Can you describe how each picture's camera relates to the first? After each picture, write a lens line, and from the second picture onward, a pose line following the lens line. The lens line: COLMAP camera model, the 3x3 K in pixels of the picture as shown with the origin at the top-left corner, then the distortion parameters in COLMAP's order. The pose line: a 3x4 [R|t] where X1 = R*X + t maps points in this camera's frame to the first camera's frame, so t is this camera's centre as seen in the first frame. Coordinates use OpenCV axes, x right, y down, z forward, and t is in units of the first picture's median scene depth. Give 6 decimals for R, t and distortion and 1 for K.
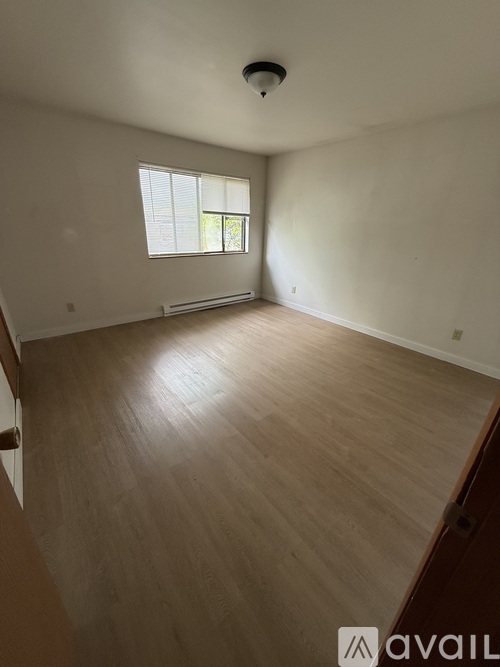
lens RADIAL K [[266.4, 0, 249.7], [0, 266.4, 333.1], [0, 0, 1]] dist [-0.003901, -0.000259]
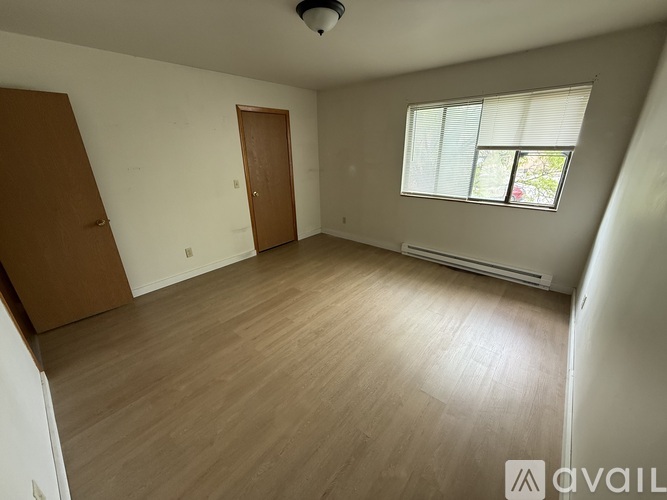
lens RADIAL K [[266.4, 0, 333.4], [0, 266.4, 250.2], [0, 0, 1]] dist [-0.003901, -0.000259]
pose [[0.183393, 0.324294, -0.928009, 0.554780], [-0.356799, 0.901603, 0.244555, -0.227185], [0.916003, 0.286263, 0.281055, 0.485696]]
